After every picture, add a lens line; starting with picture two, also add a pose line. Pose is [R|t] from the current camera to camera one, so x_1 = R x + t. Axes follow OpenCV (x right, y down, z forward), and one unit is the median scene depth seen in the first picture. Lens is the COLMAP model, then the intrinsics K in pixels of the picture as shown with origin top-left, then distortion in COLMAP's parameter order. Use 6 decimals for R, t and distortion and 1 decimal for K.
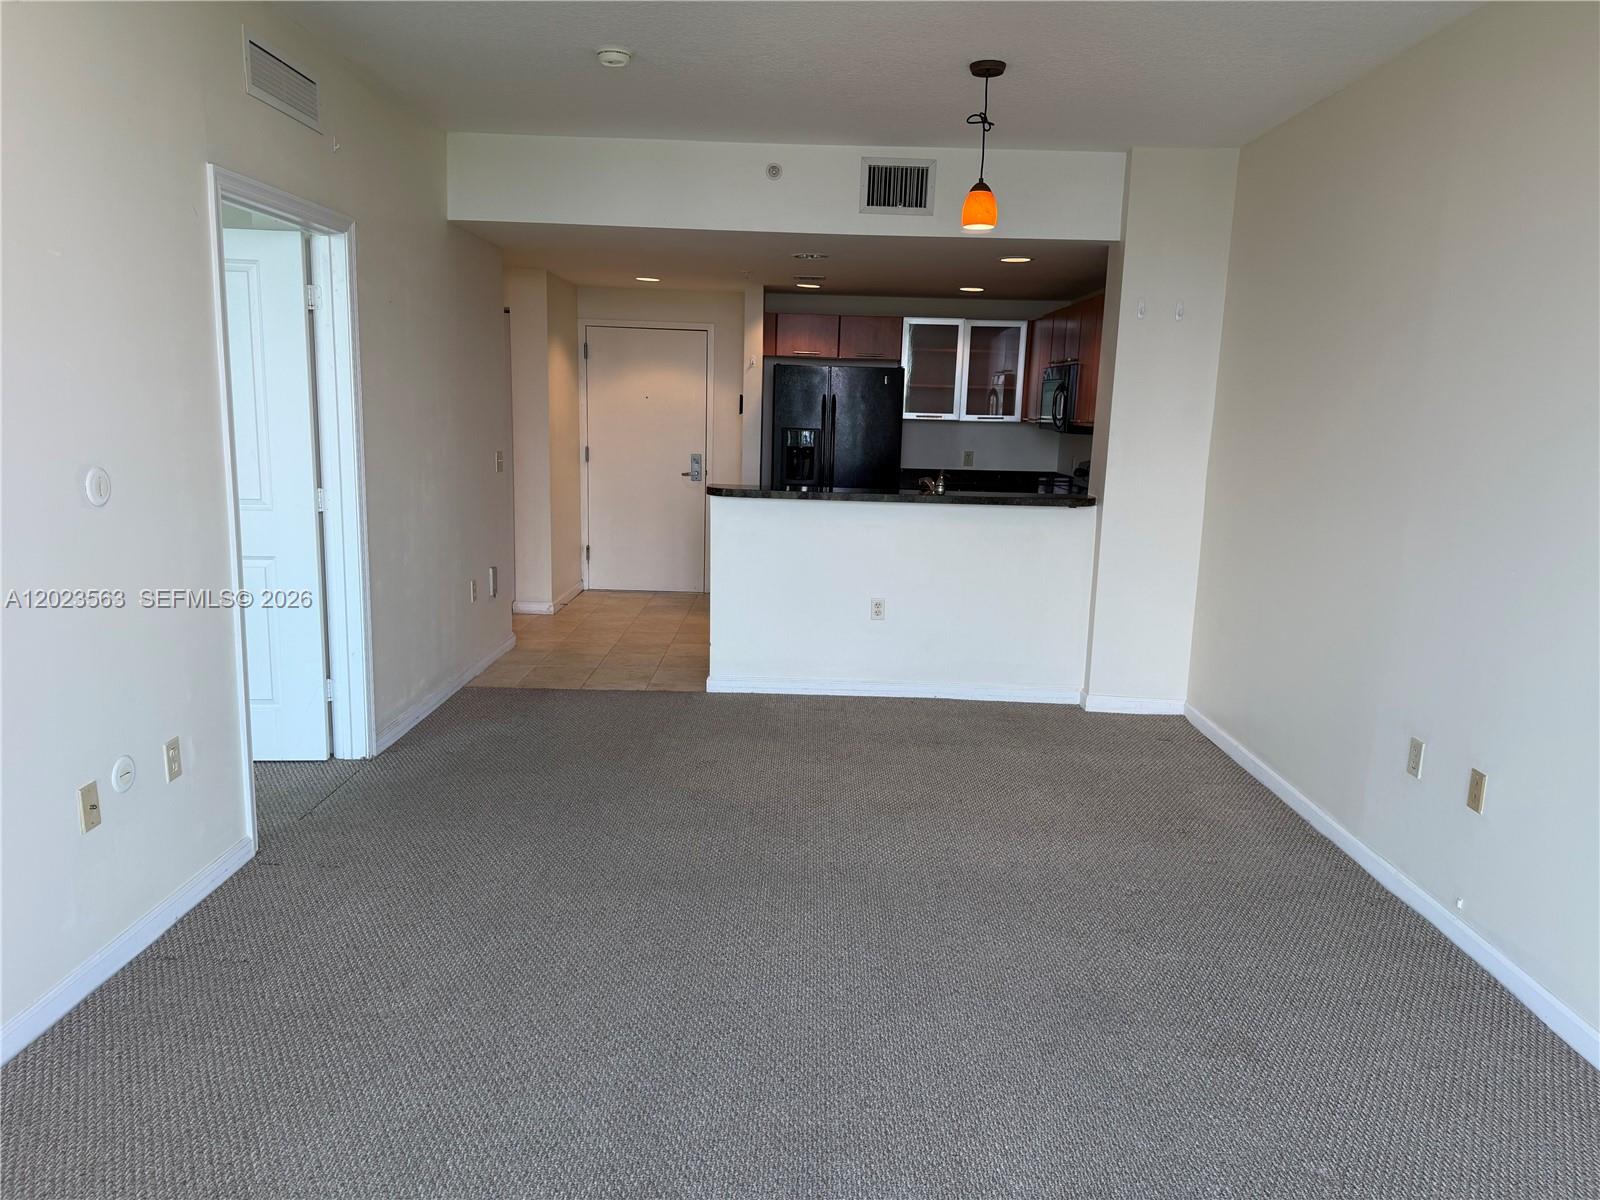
lens RADIAL K [[1111.3, 0, 800.0], [0, 1111.3, 600.0], [0, 0, 1]] dist [0.104378, -0.142456]
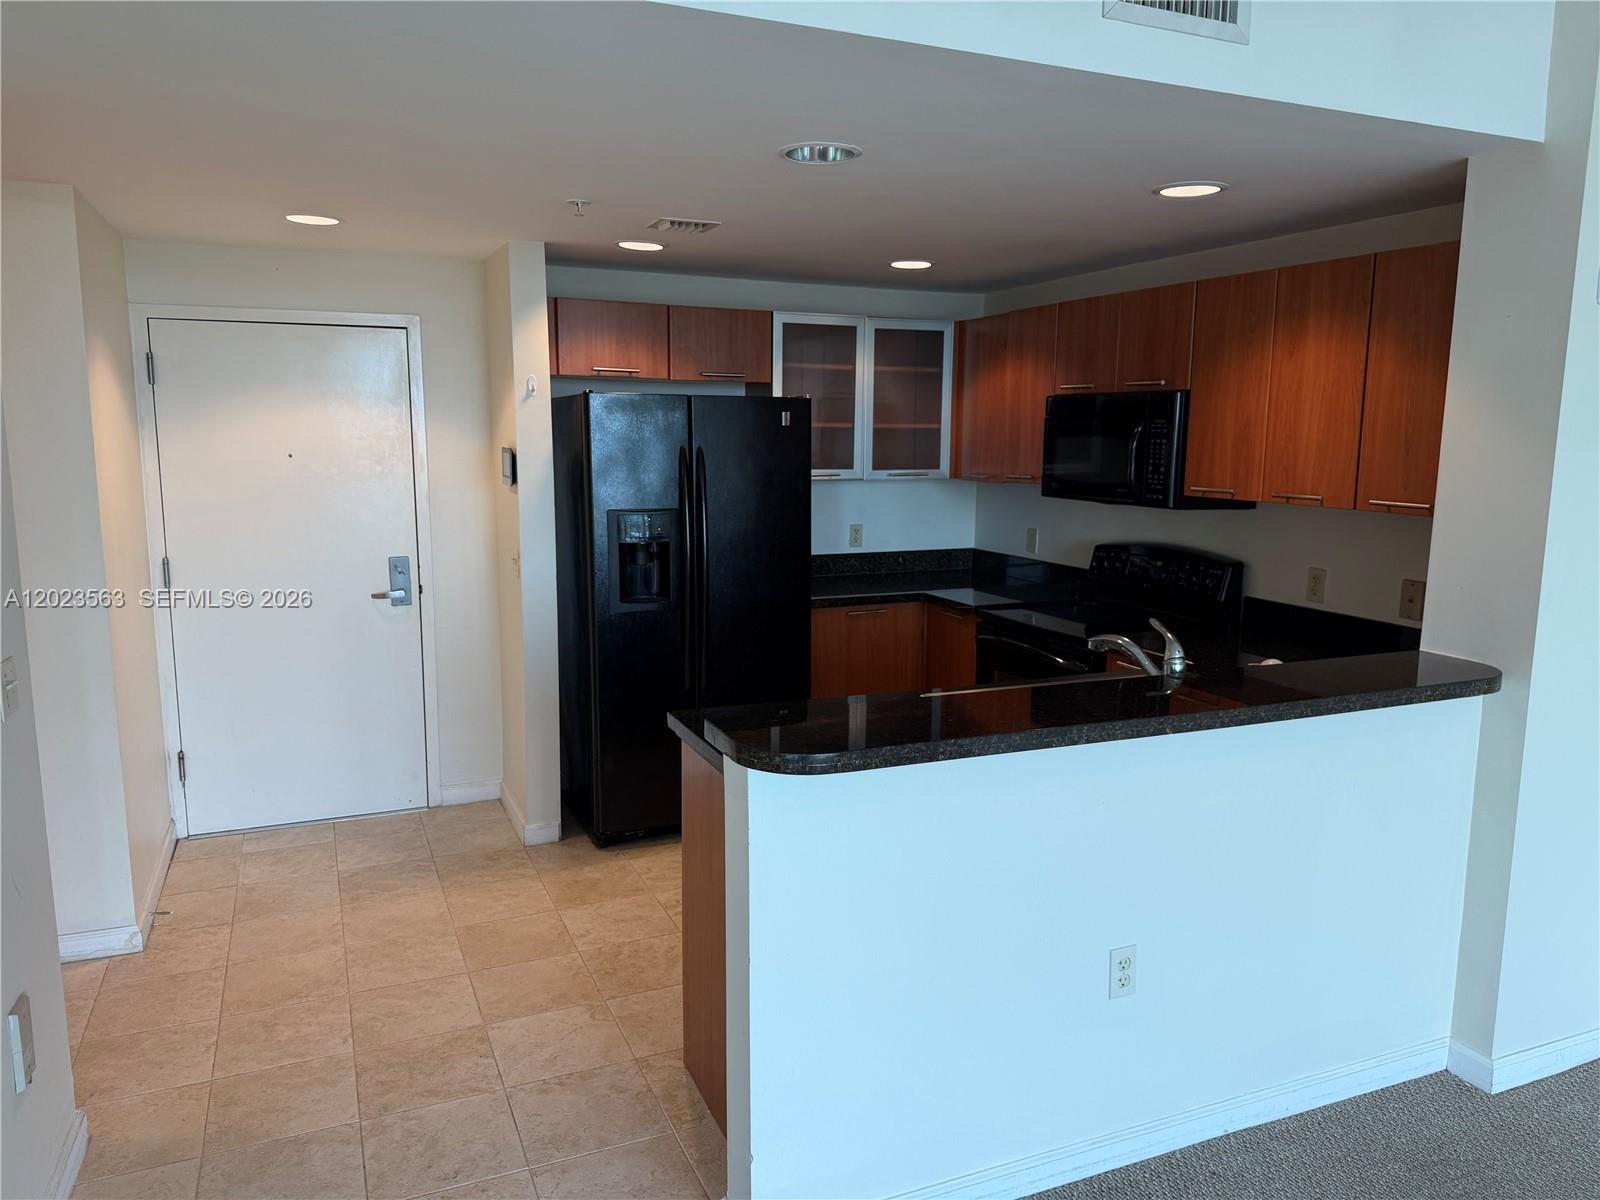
lens RADIAL K [[1093.5, 0, 800.0], [0, 1093.5, 600.0], [0, 0, 1]] dist [0.040813, -0.082321]
pose [[0.910991, -0.084975, 0.403578, -0.140182], [0.089260, 0.995974, 0.008222, -0.103876], [-0.402652, 0.028533, 0.914908, 0.468353]]
